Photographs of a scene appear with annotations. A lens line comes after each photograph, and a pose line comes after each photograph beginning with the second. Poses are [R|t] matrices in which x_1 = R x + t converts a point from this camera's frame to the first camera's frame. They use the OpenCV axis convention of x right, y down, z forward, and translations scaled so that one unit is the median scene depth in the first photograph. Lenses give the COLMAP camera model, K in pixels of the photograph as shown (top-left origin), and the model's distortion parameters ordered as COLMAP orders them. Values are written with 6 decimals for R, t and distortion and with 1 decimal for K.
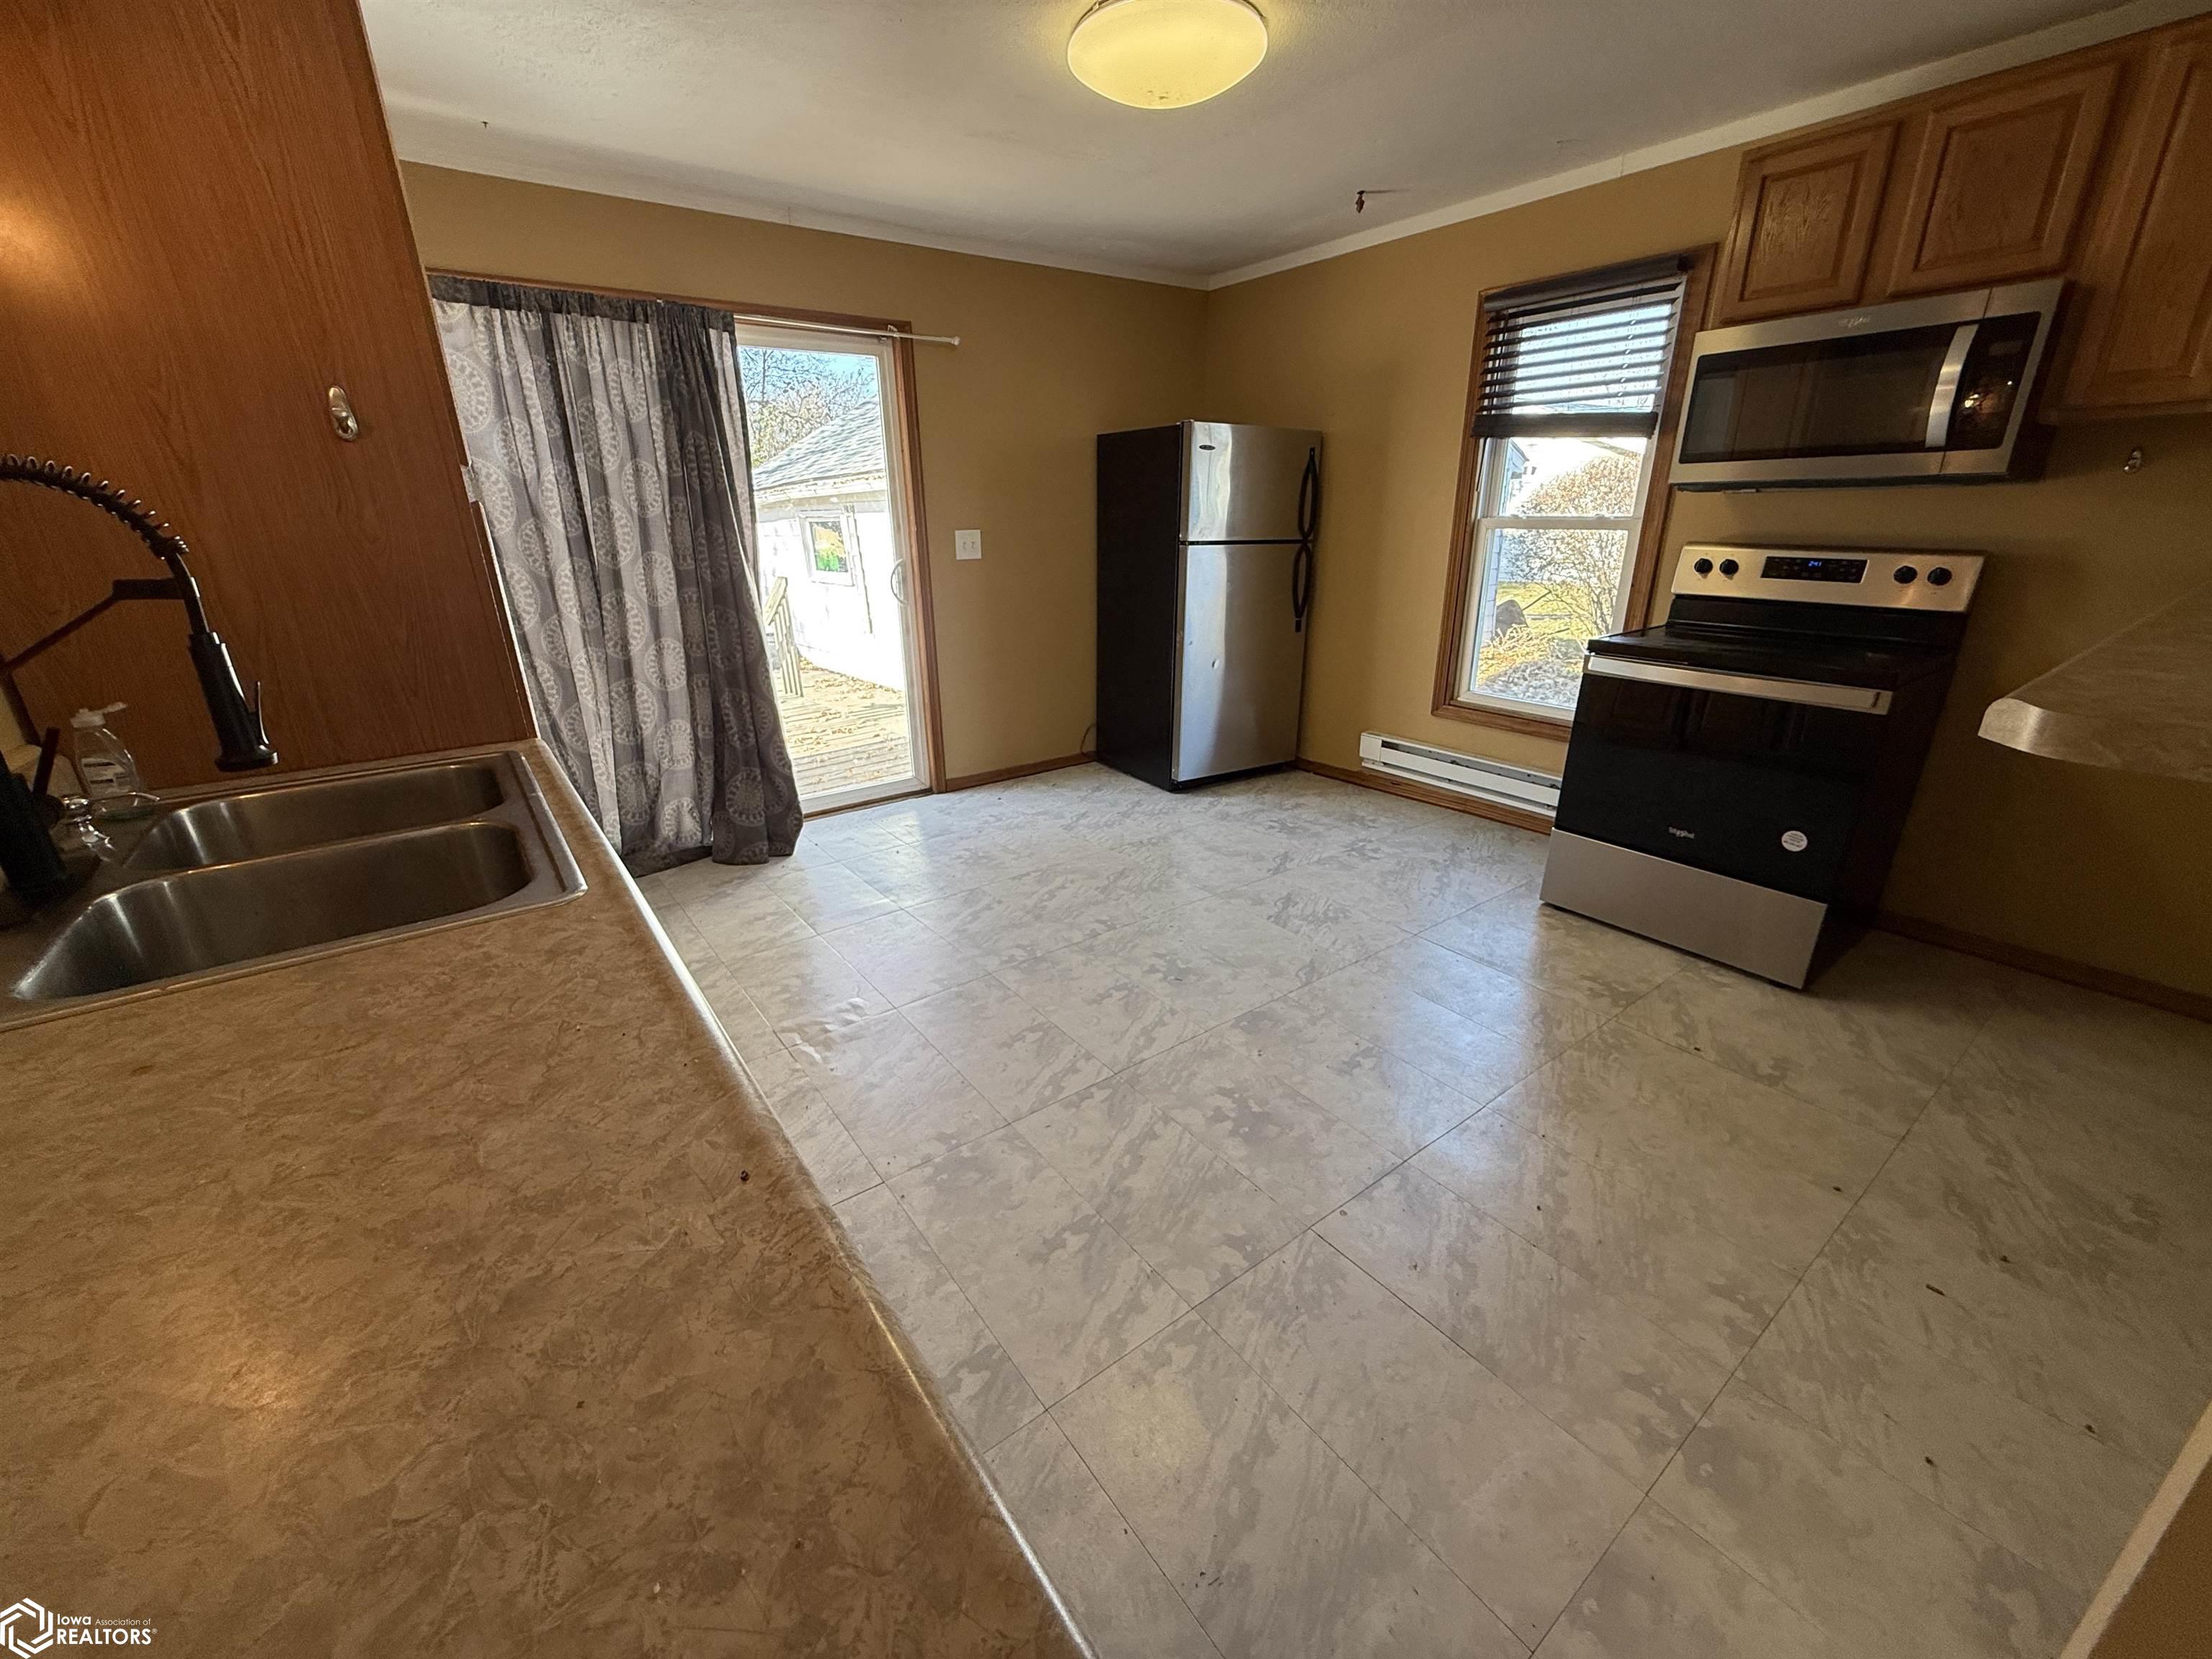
lens RADIAL K [[884.1, 0, 1096.4], [0, 884.1, 821.6], [0, 0, 1]] dist [0.002836, -0.000720]
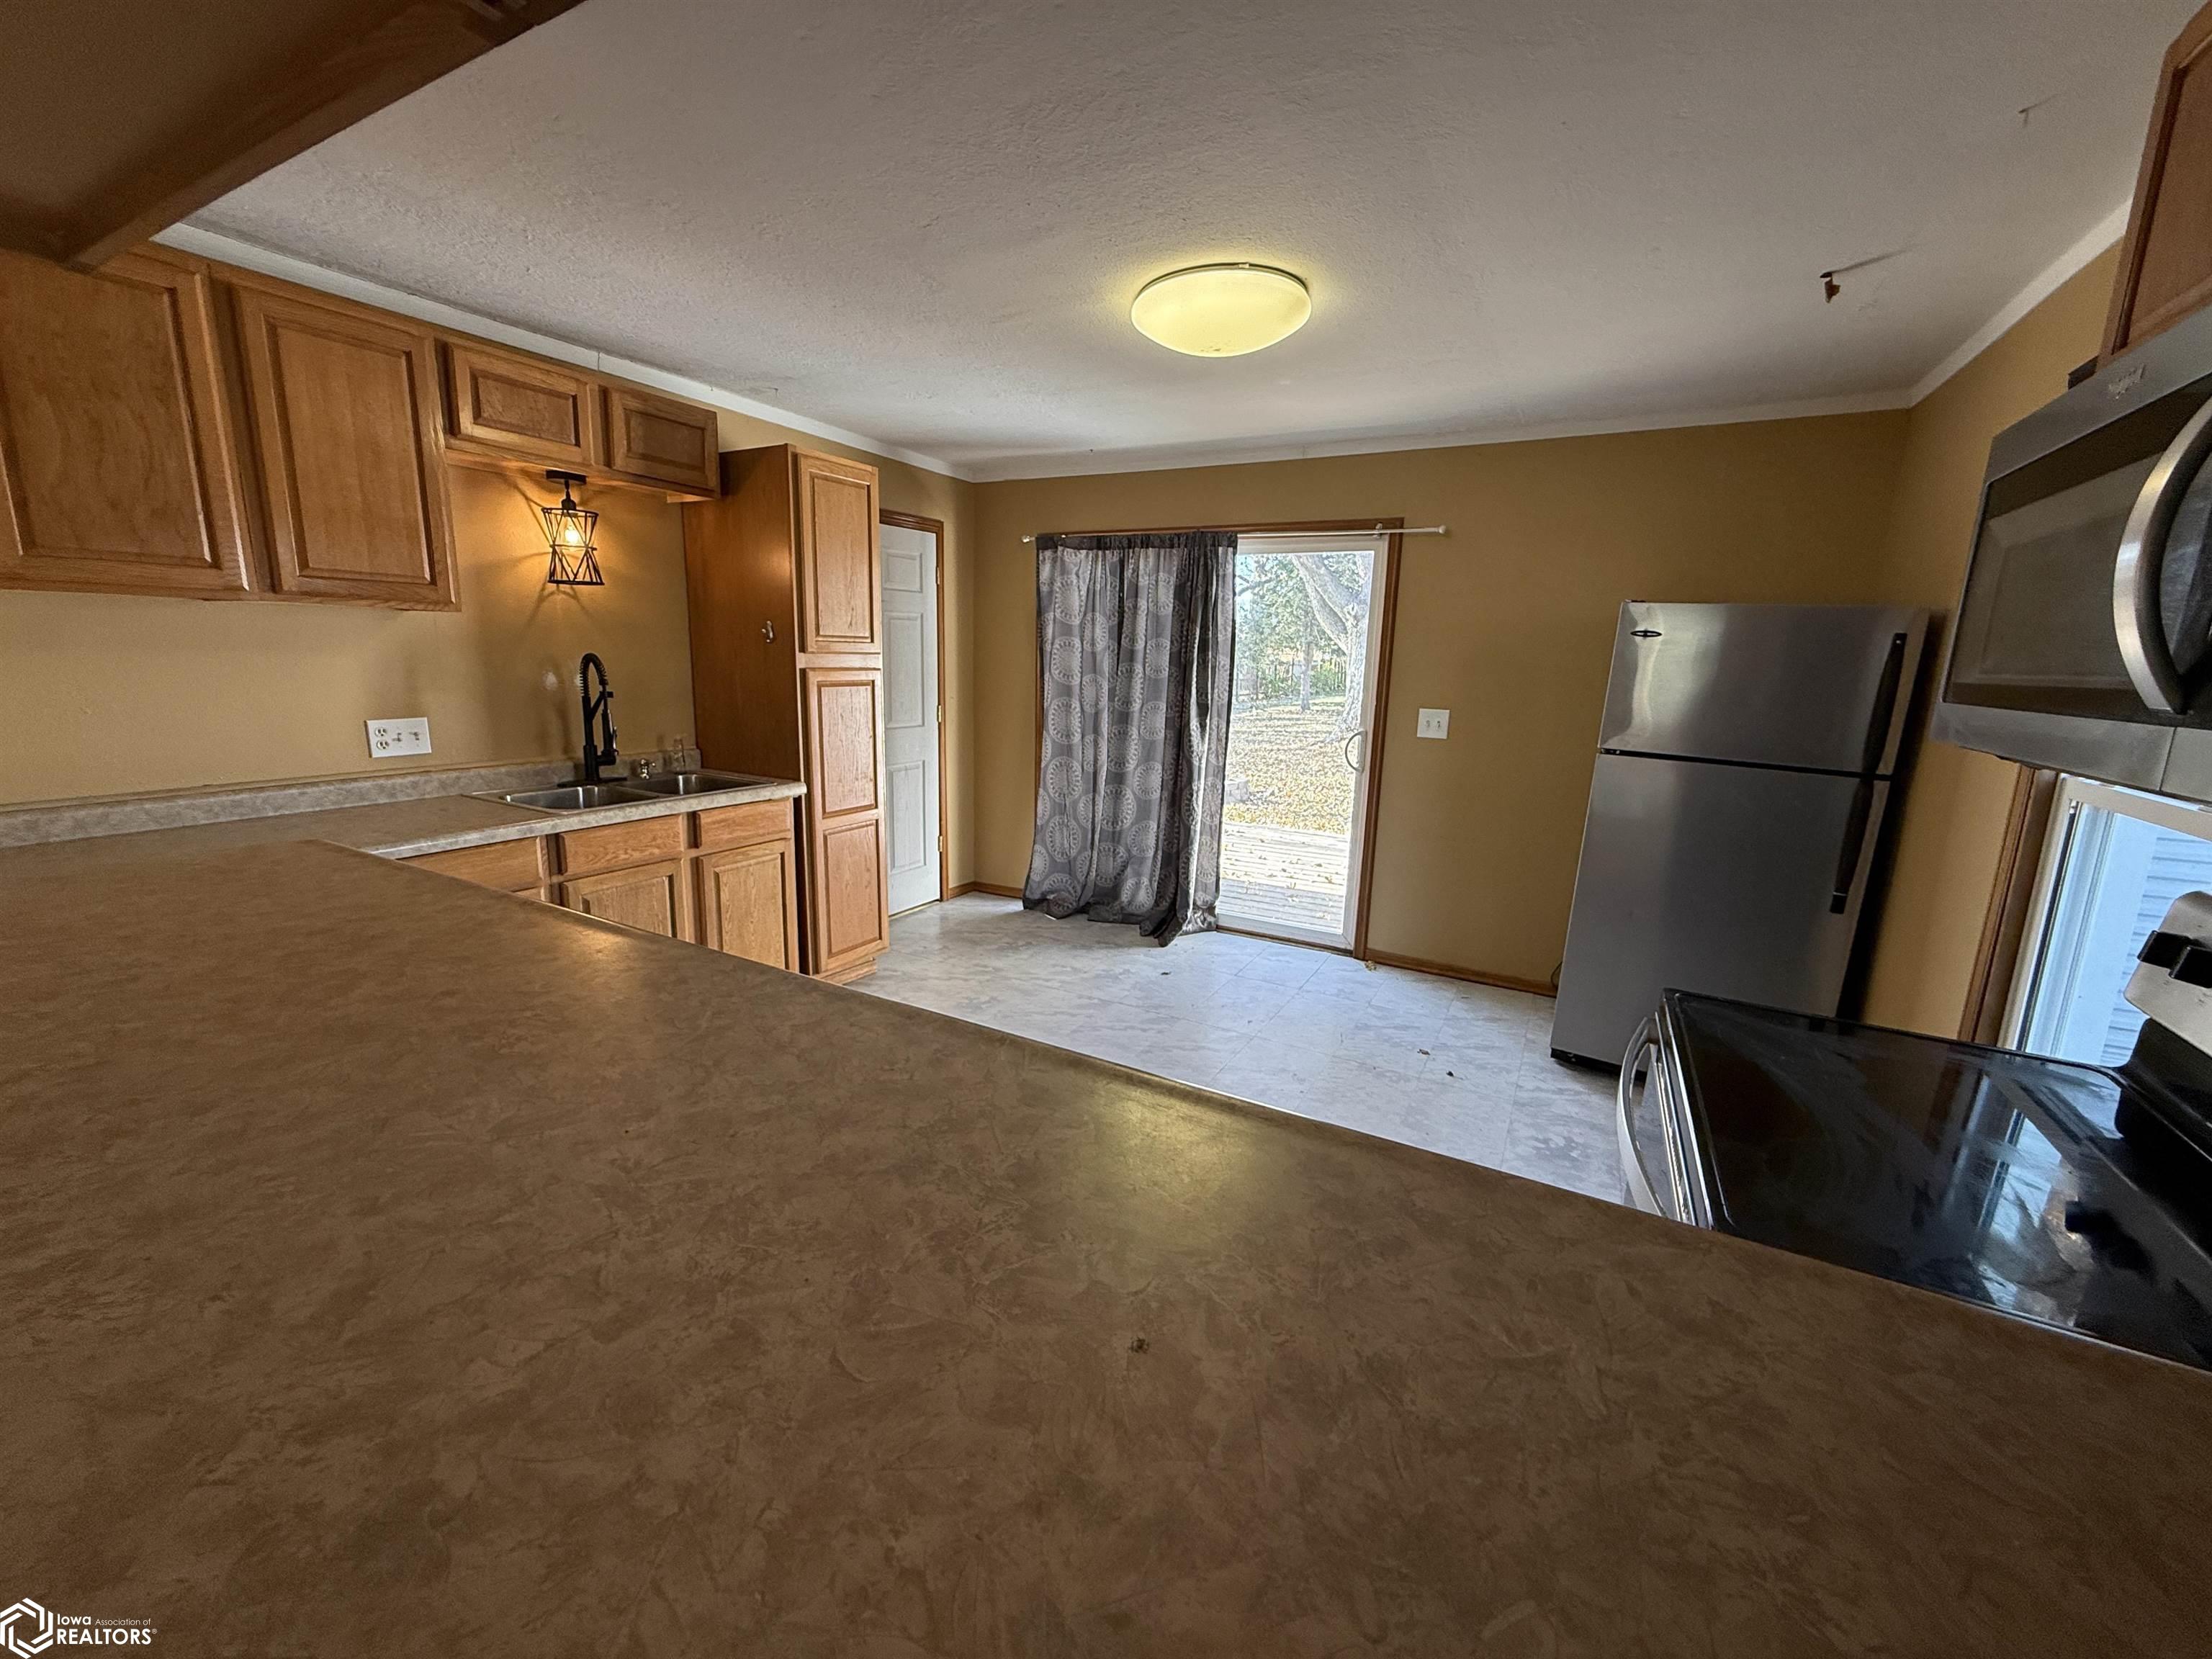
lens RADIAL K [[884.1, 0, 1098.8], [0, 884.1, 825.7], [0, 0, 1]] dist [0.002836, -0.000720]
pose [[0.406780, 0.207706, -0.889600, 0.681967], [-0.340008, 0.938270, 0.063597, -0.167152], [0.847894, 0.276601, 0.452291, 0.323193]]
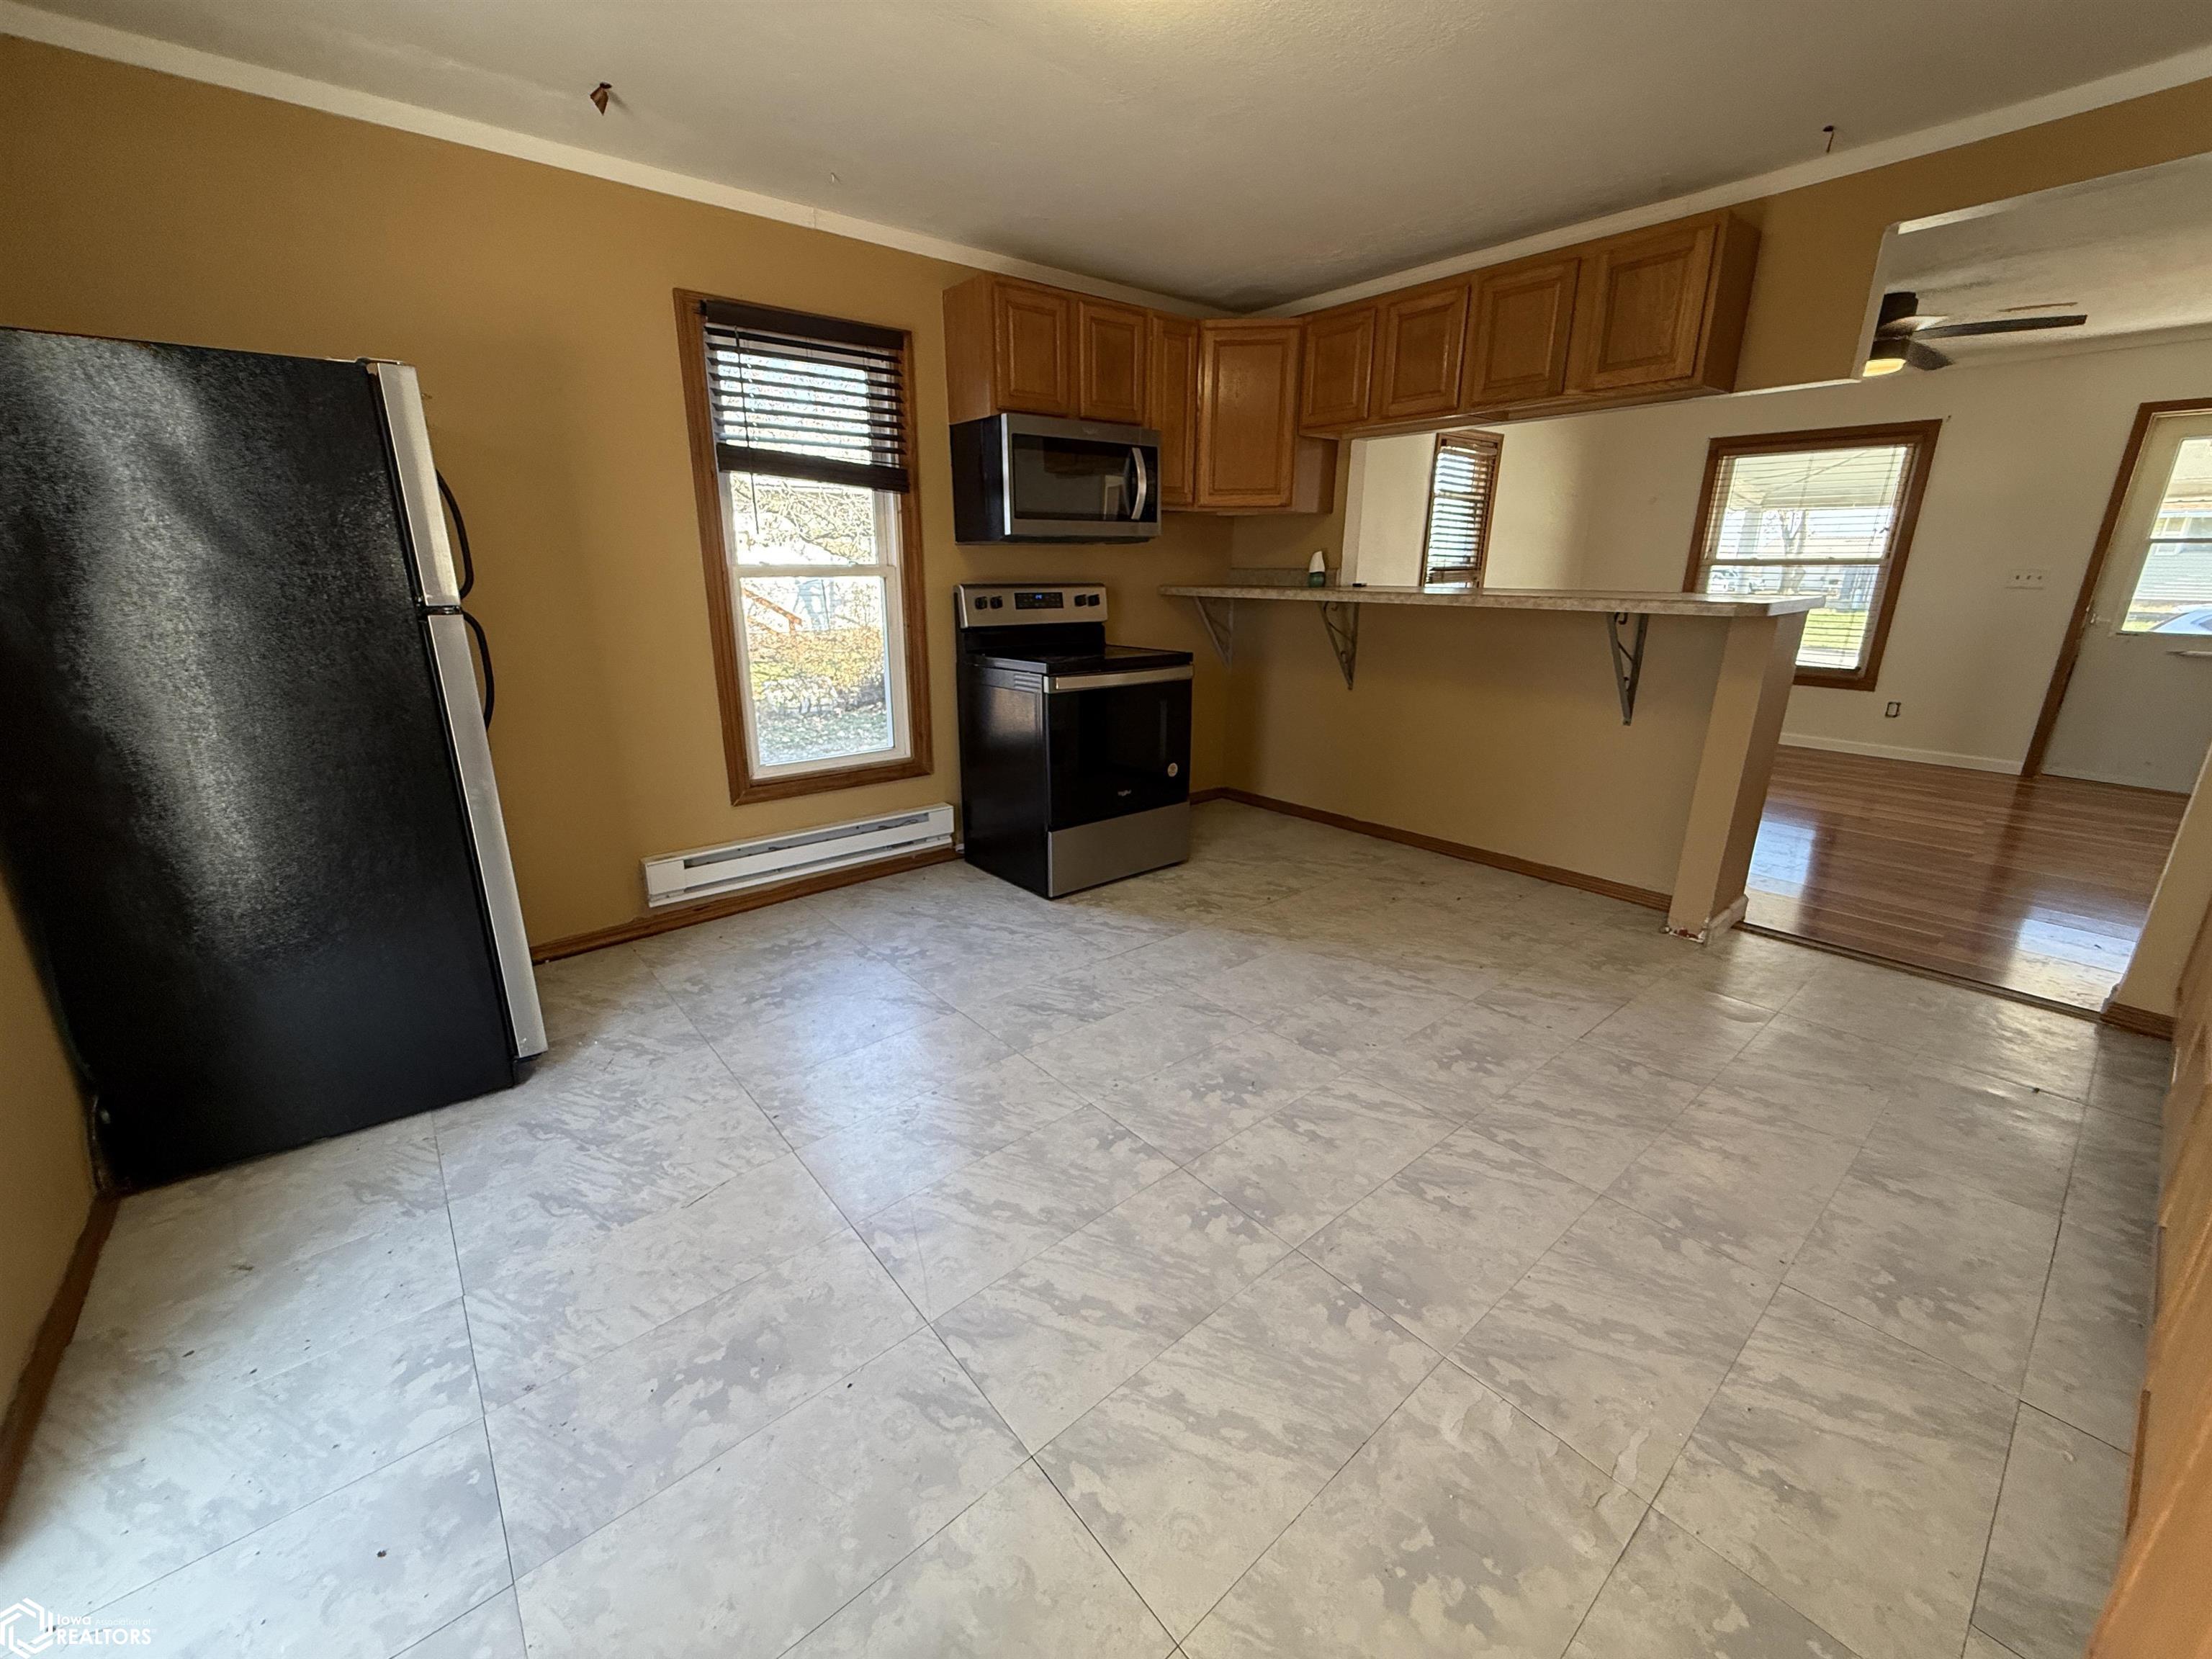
lens RADIAL K [[884.1, 0, 1098.9], [0, 884.1, 823.2], [0, 0, 1]] dist [0.002836, -0.000720]
pose [[-0.054582, -0.268141, 0.961832, -0.471230], [0.338443, 0.901279, 0.270466, -0.237449], [-0.939403, 0.340288, 0.041556, 0.737561]]
